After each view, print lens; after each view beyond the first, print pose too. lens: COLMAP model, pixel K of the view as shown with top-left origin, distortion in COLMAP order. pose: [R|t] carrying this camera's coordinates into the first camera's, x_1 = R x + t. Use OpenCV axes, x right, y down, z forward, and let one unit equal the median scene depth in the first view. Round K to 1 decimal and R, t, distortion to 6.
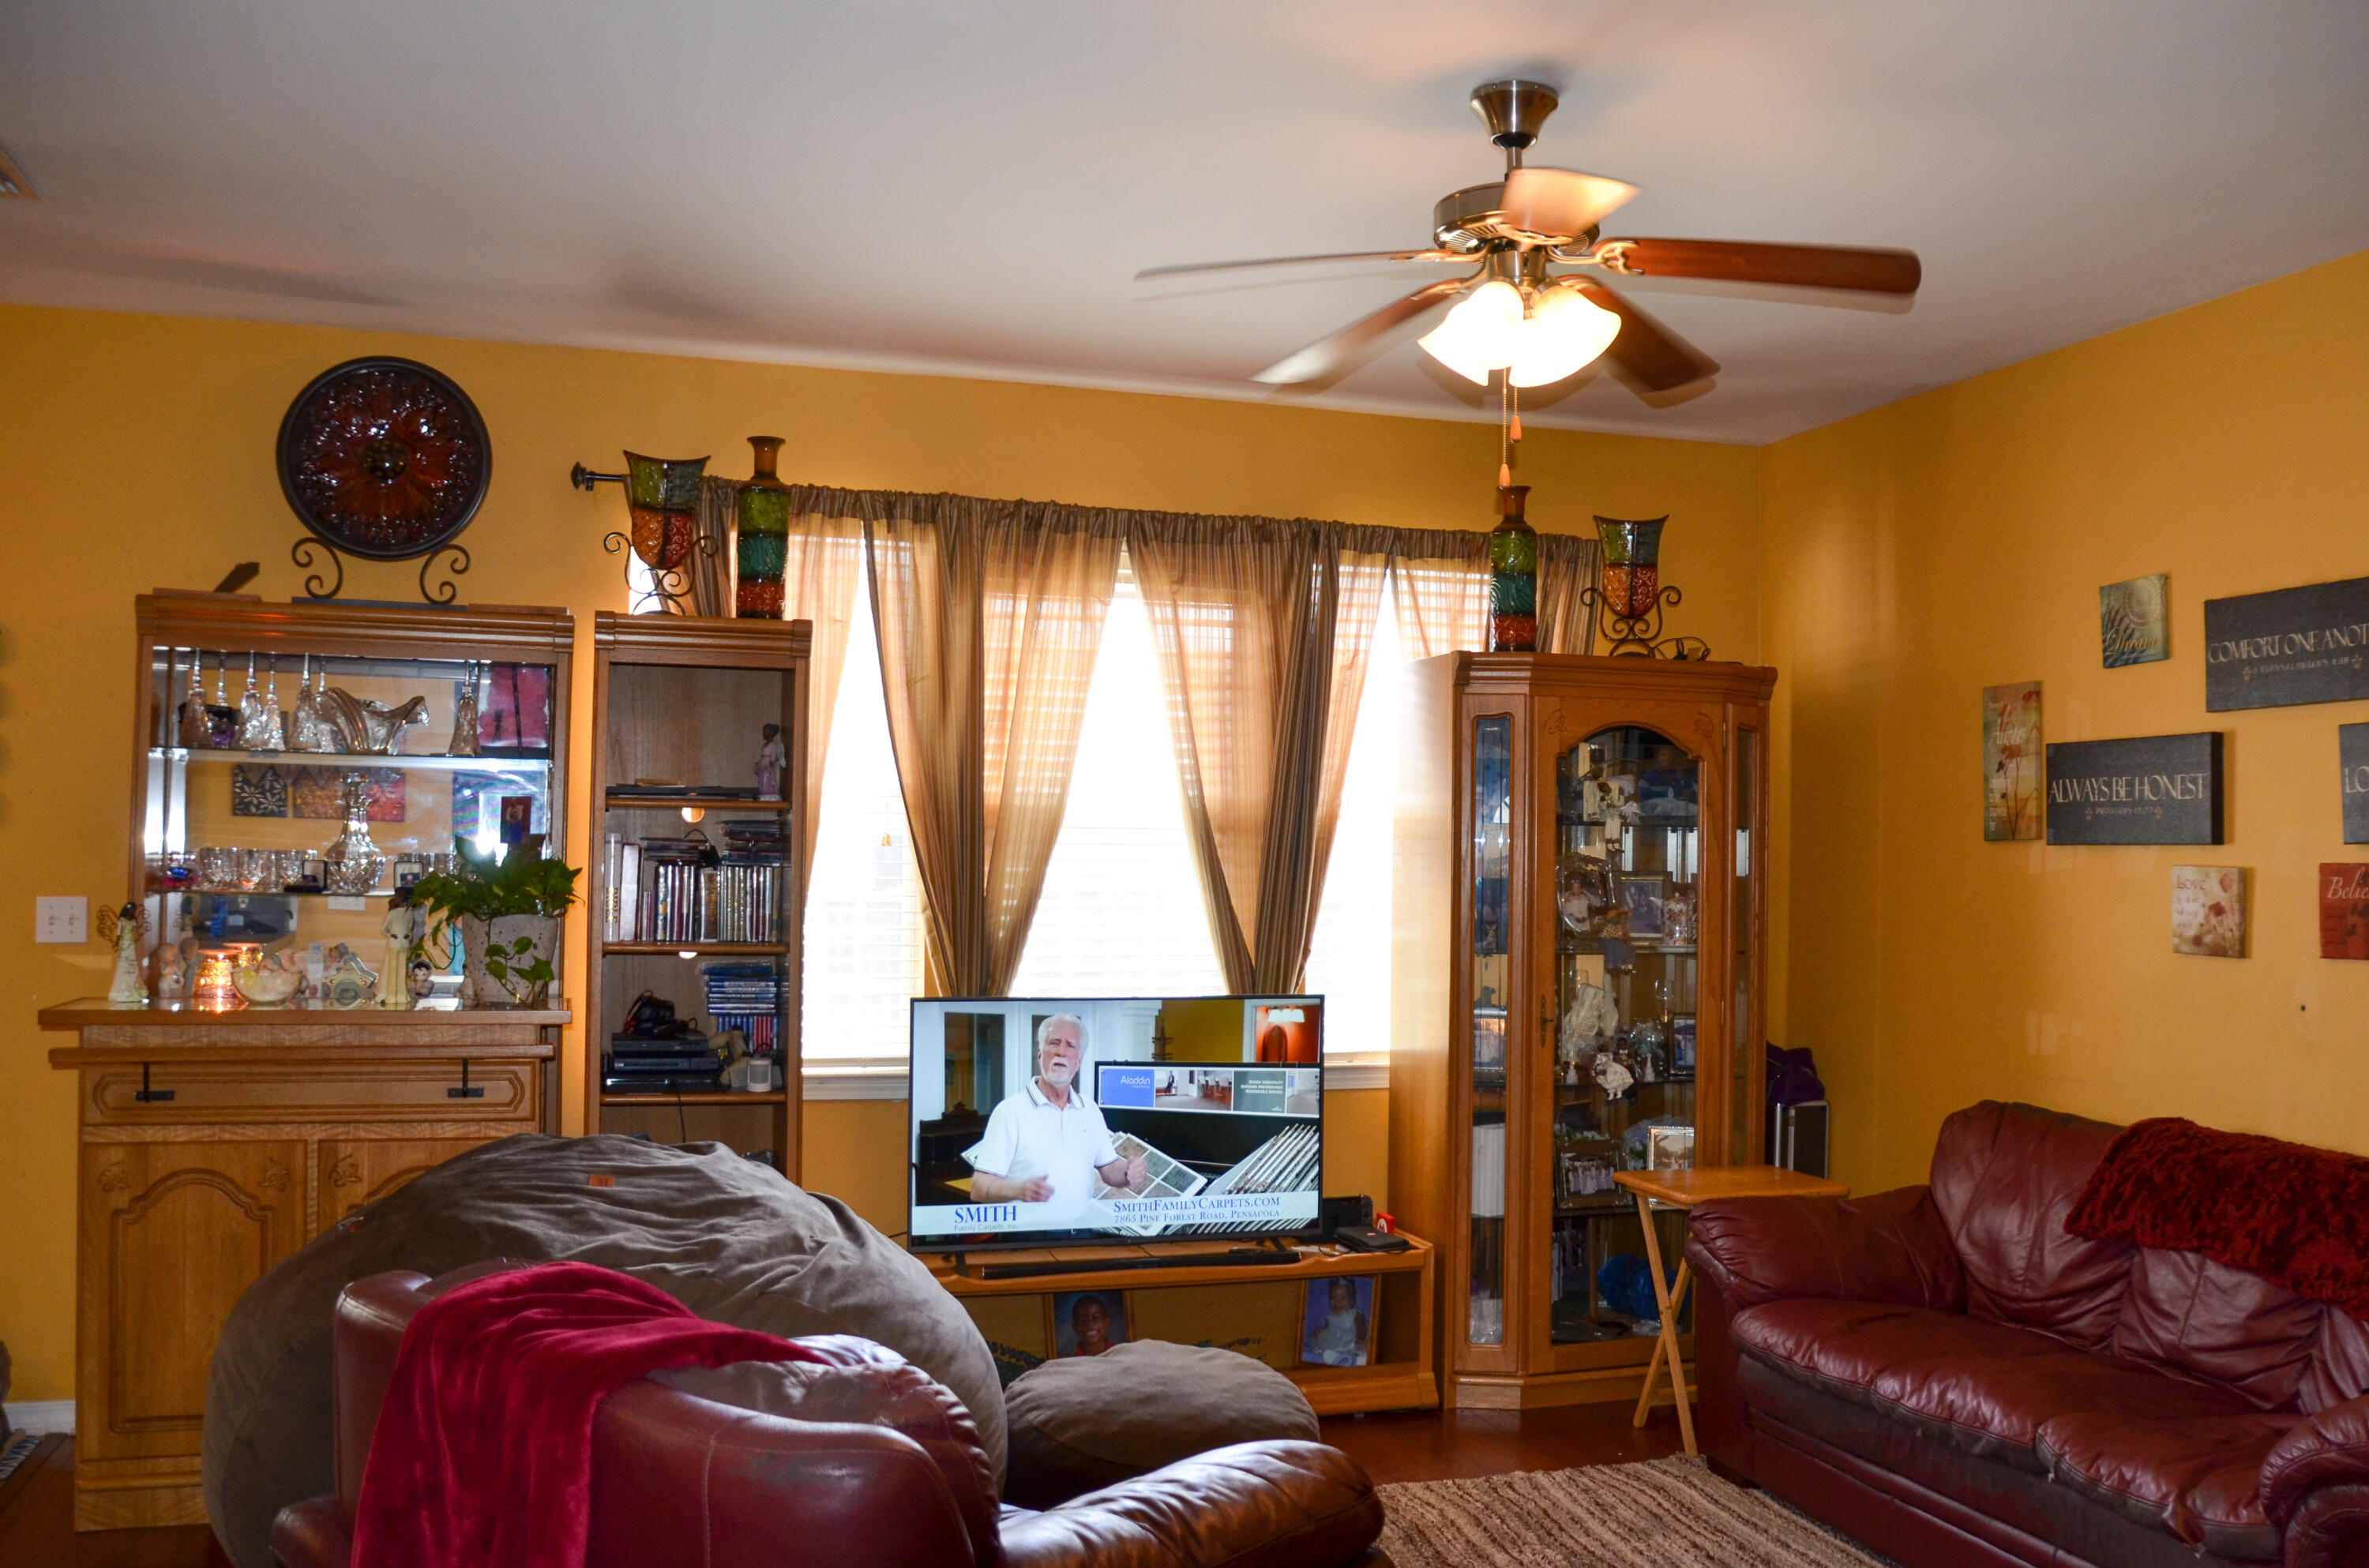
lens RADIAL K [[1970.2, 0, 1184.5], [0, 1970.2, 784.0], [0, 0, 1]] dist [-0.135860, 0.070980]
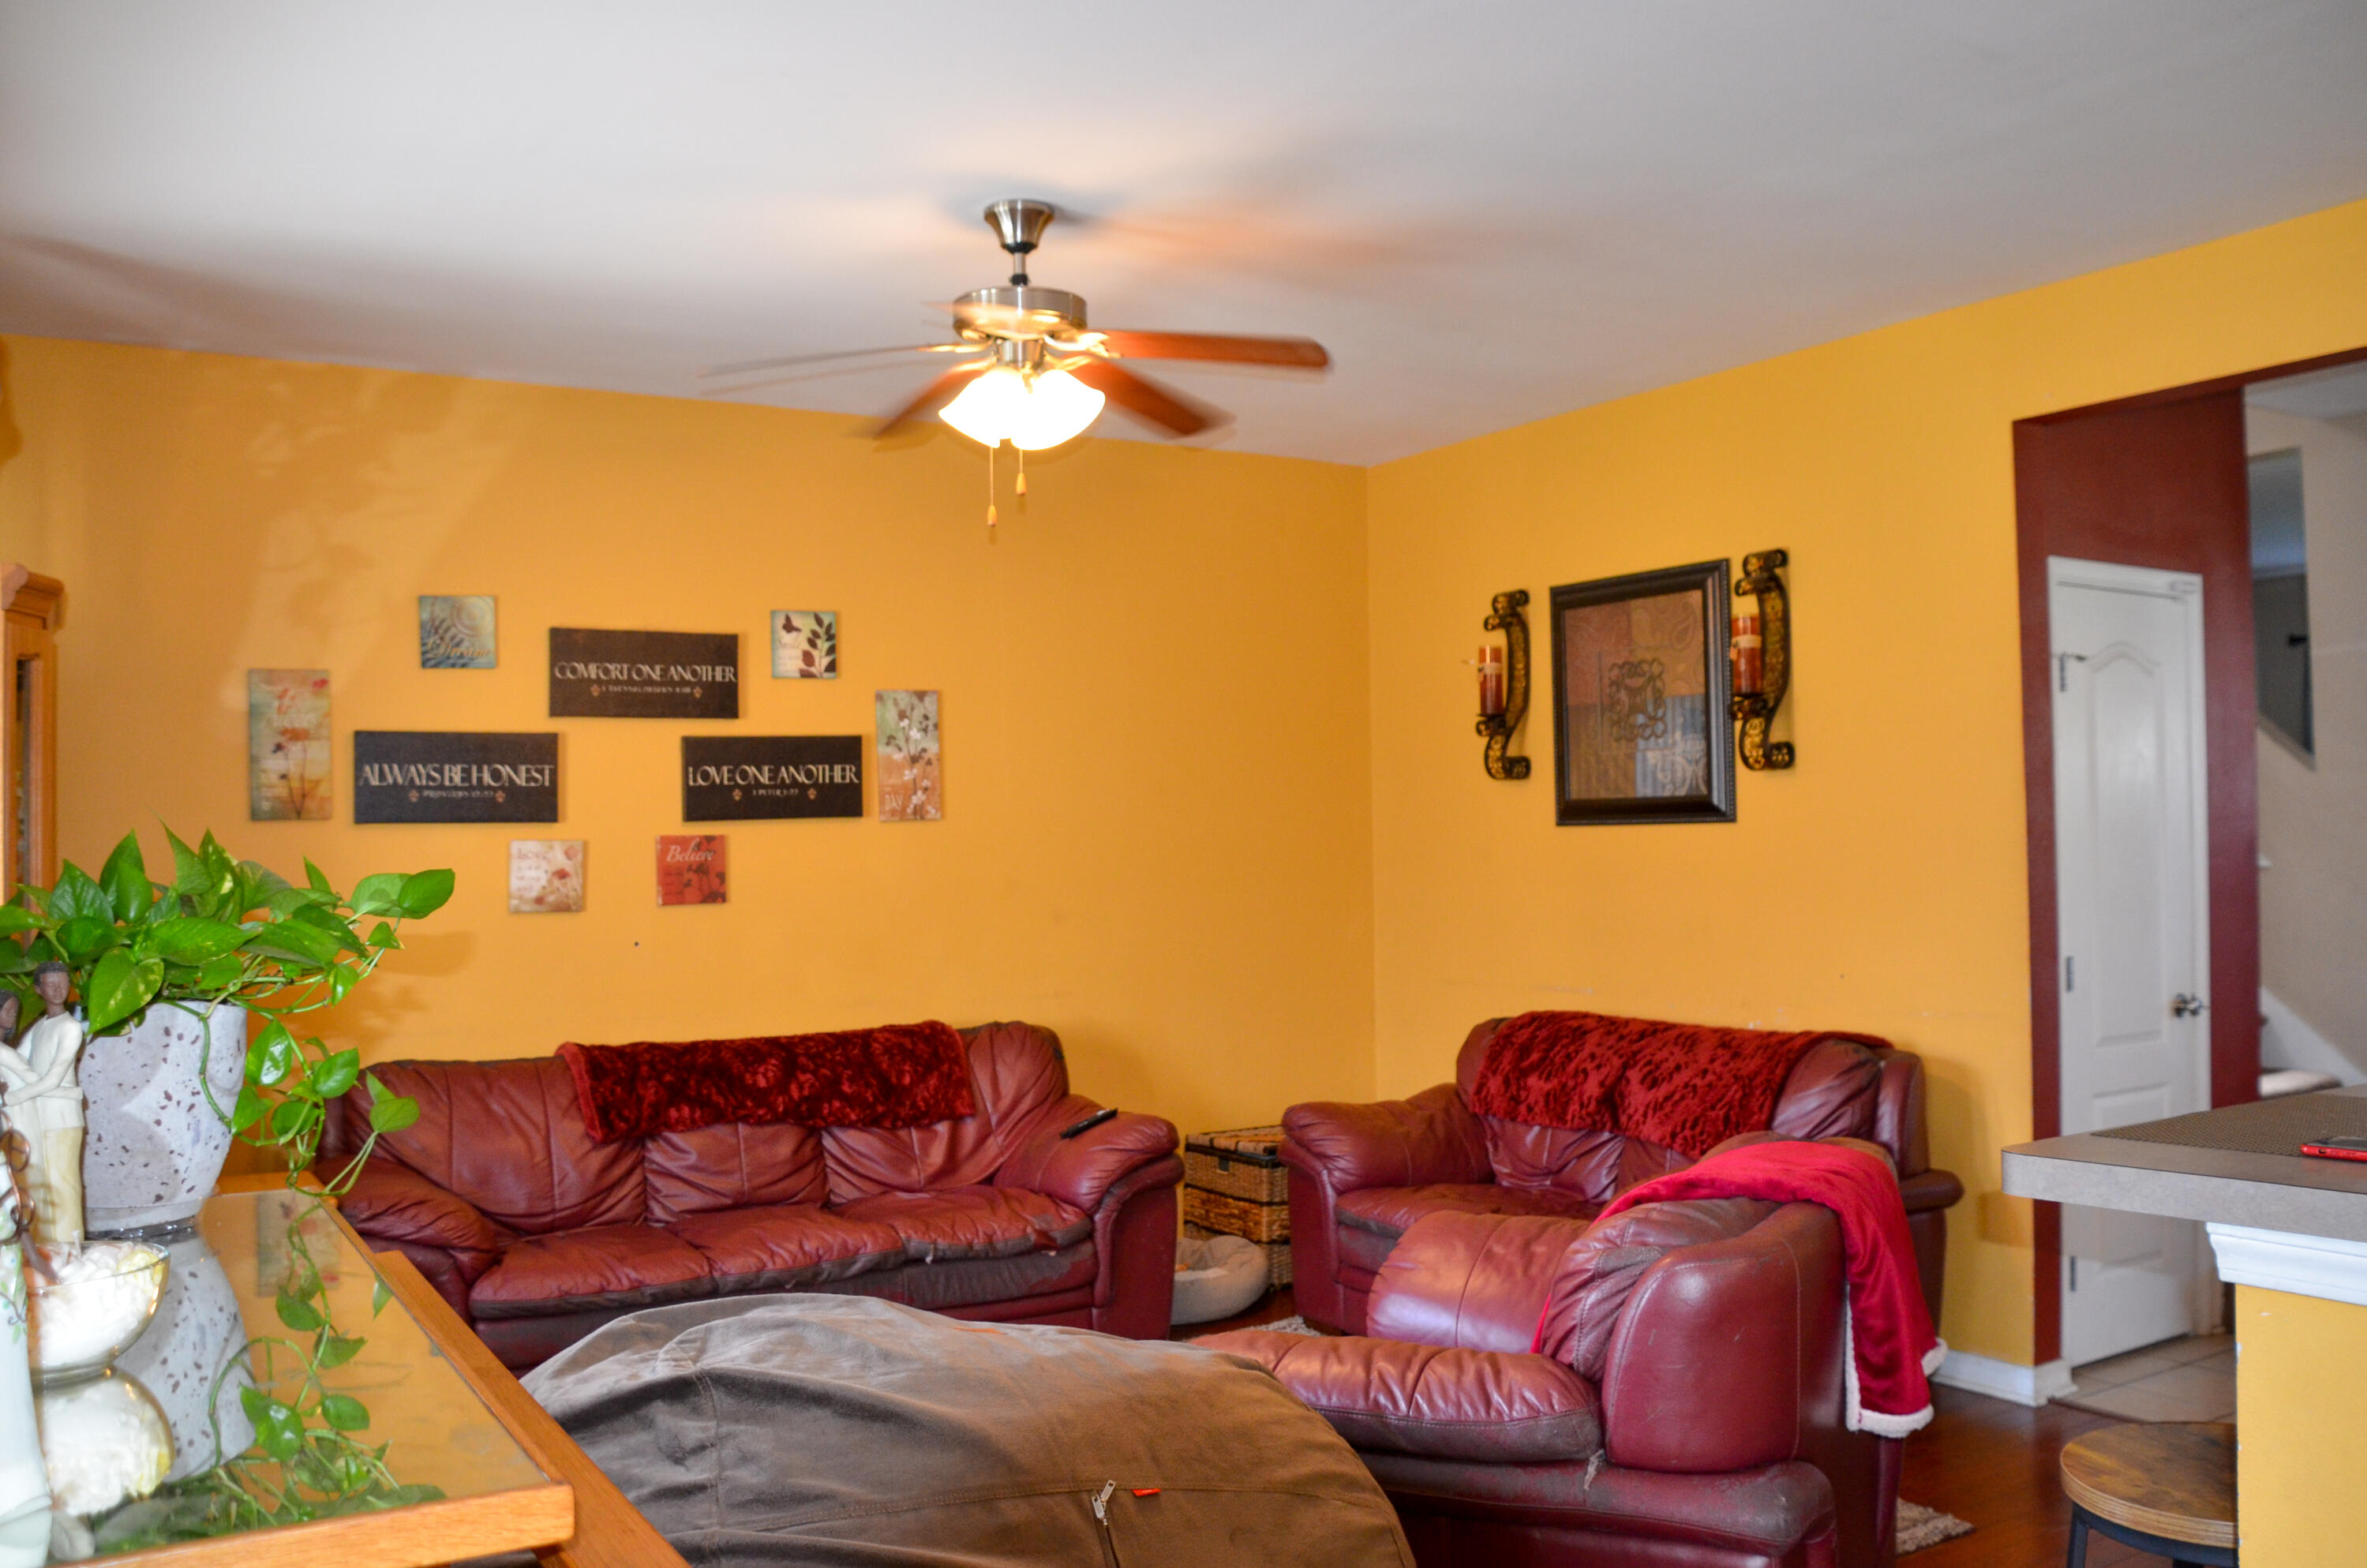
lens RADIAL K [[1968.5, 0, 1183.5], [0, 1968.5, 784.0], [0, 0, 1]] dist [-0.135860, 0.070980]
pose [[-0.222270, 0.019713, 0.974786, -0.781743], [-0.022368, 0.999429, -0.025312, 0.028970], [-0.974728, -0.027430, -0.221703, 0.865369]]
